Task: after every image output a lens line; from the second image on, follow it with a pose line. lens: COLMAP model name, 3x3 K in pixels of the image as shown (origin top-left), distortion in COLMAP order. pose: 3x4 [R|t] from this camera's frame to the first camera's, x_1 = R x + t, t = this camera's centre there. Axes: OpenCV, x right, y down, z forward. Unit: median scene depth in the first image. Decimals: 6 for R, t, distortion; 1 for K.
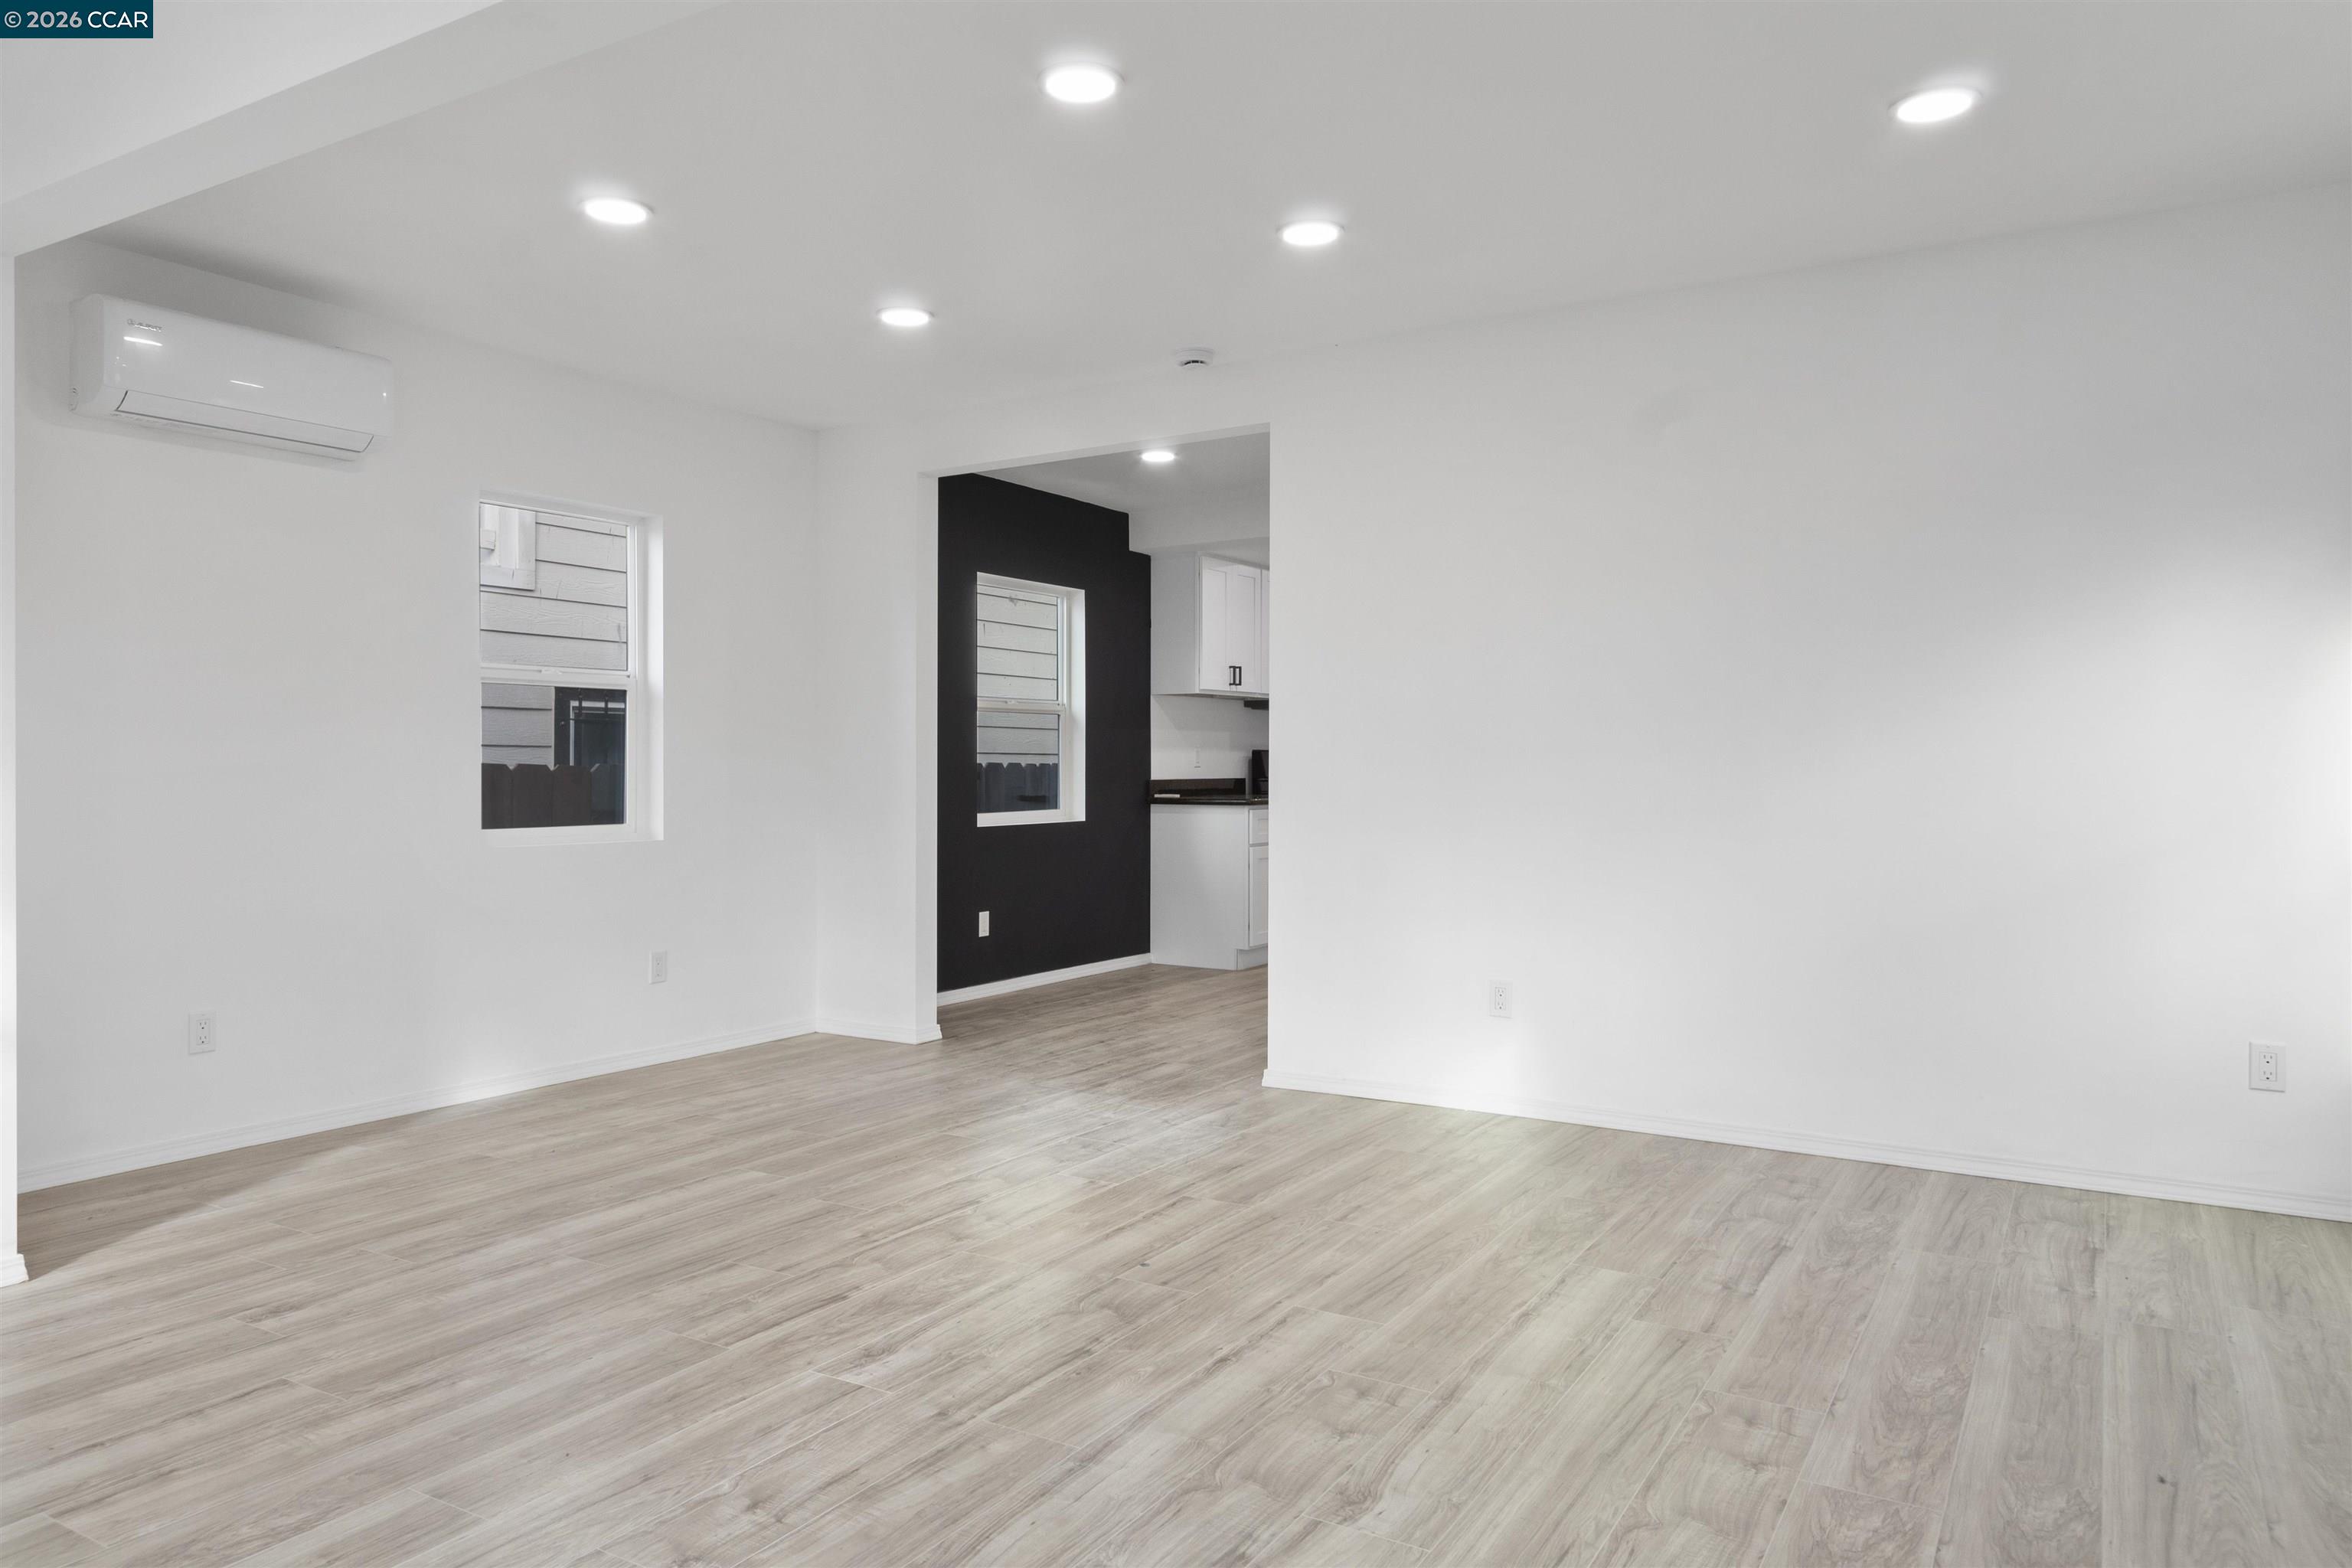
lens RADIAL K [[1529.6, 0, 1176.0], [0, 1529.6, 784.0], [0, 0, 1]] dist [-0.007403, -0.004906]
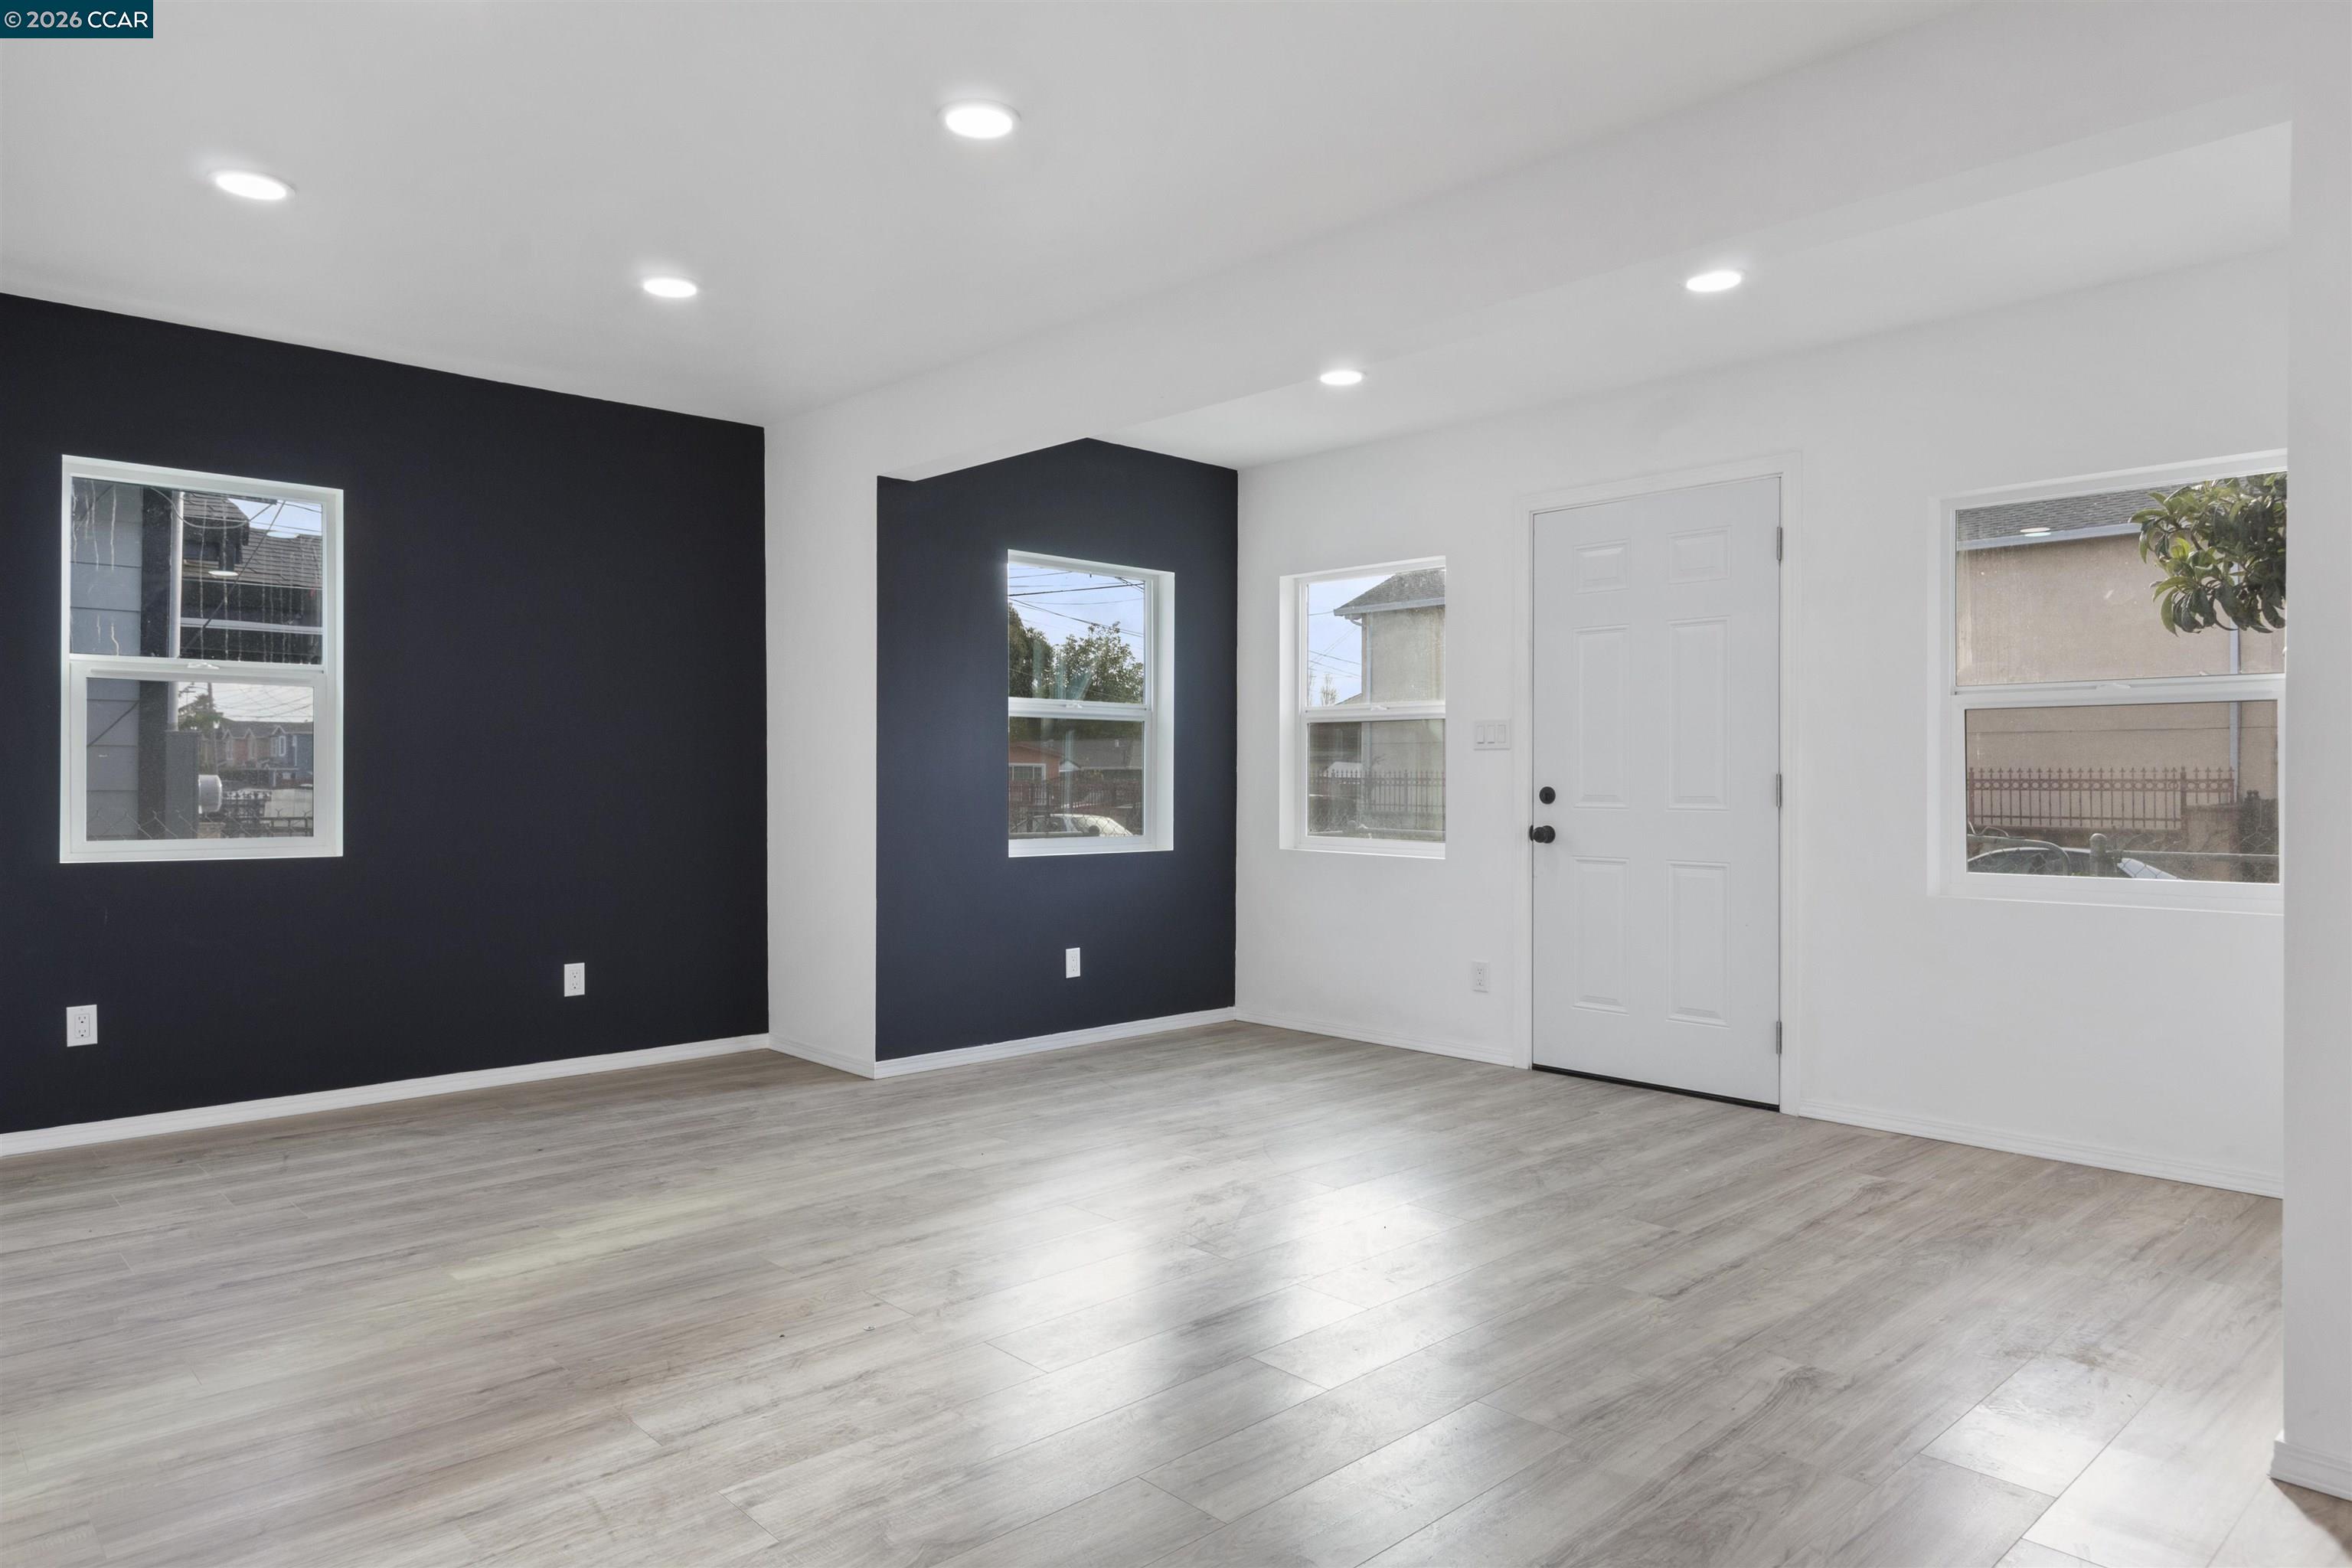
lens RADIAL K [[1441.6, 0, 1170.9], [0, 1441.6, 744.2], [0, 0, 1]] dist [0.001349, -0.012511]
pose [[-0.962698, 0.005372, 0.270525, -0.491804], [0.002412, 0.999934, -0.011272, -0.023449], [-0.270568, -0.010199, -0.962647, 2.058235]]
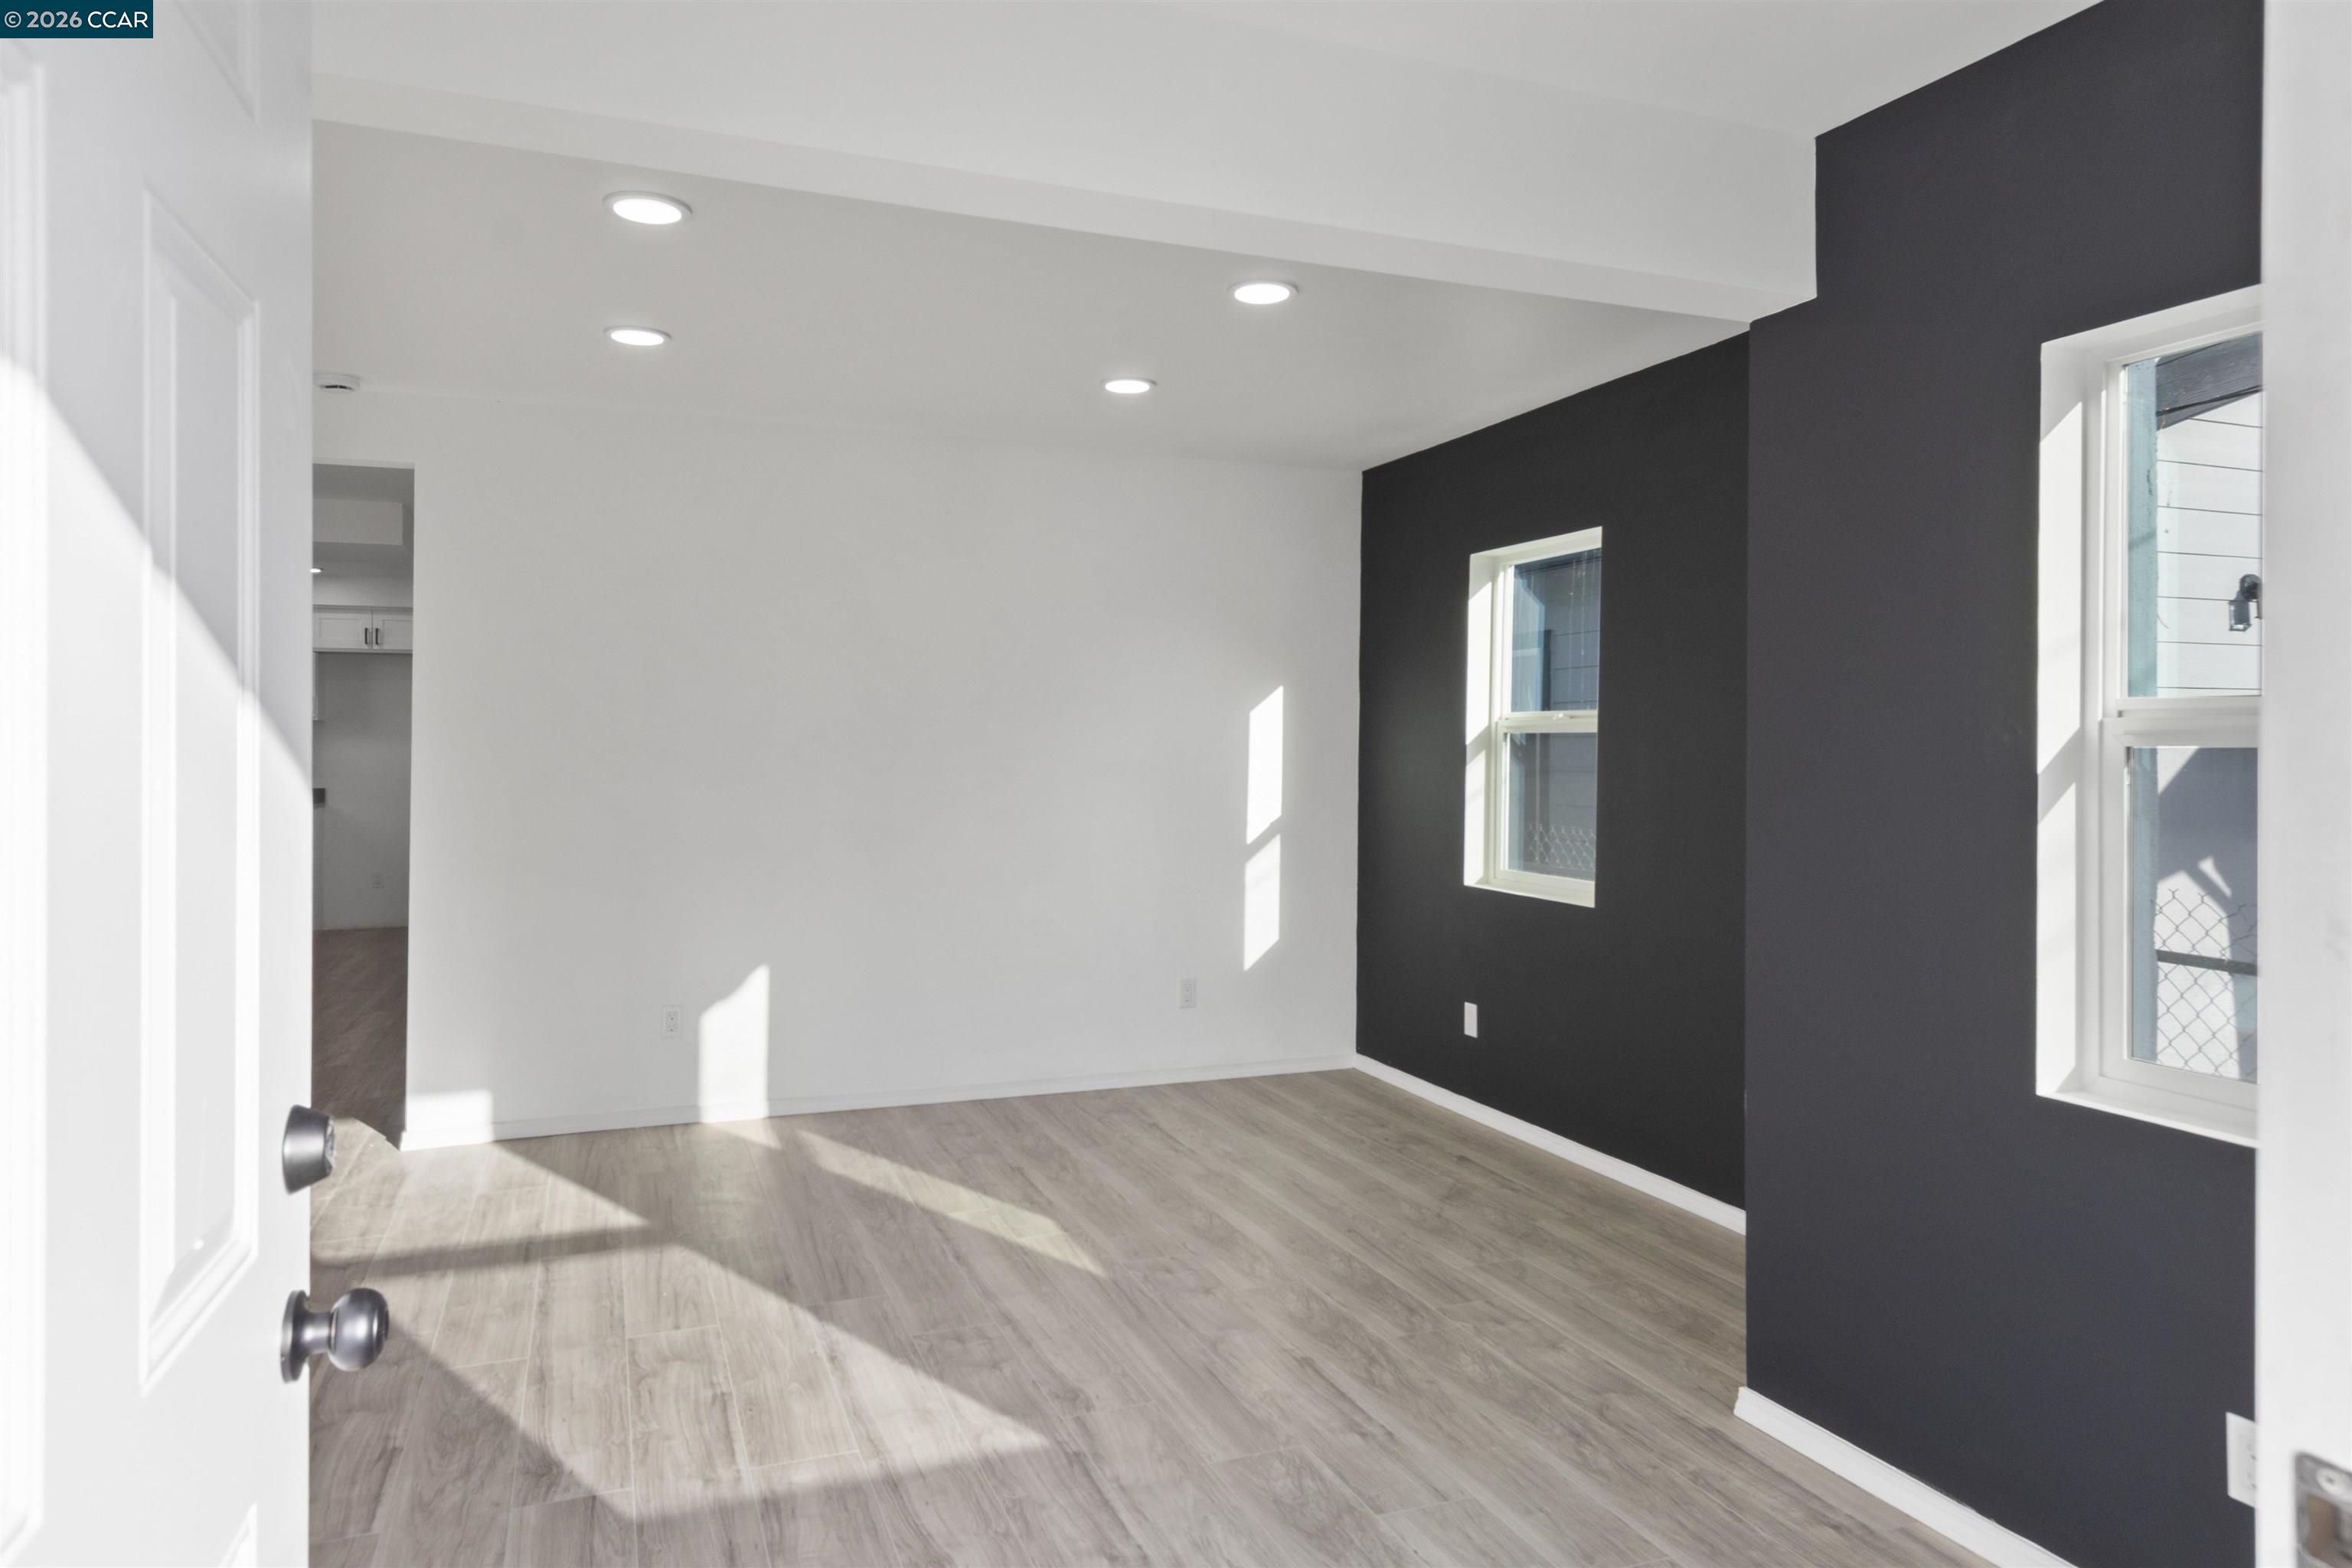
lens RADIAL K [[1441.6, 0, 1170.9], [0, 1441.6, 744.2], [0, 0, 1]] dist [0.001349, -0.012511]
pose [[0.604107, 0.003842, 0.796894, -0.683486], [0.006534, 0.999931, -0.009774, -0.083195], [-0.796876, 0.011112, 0.604040, 0.109721]]
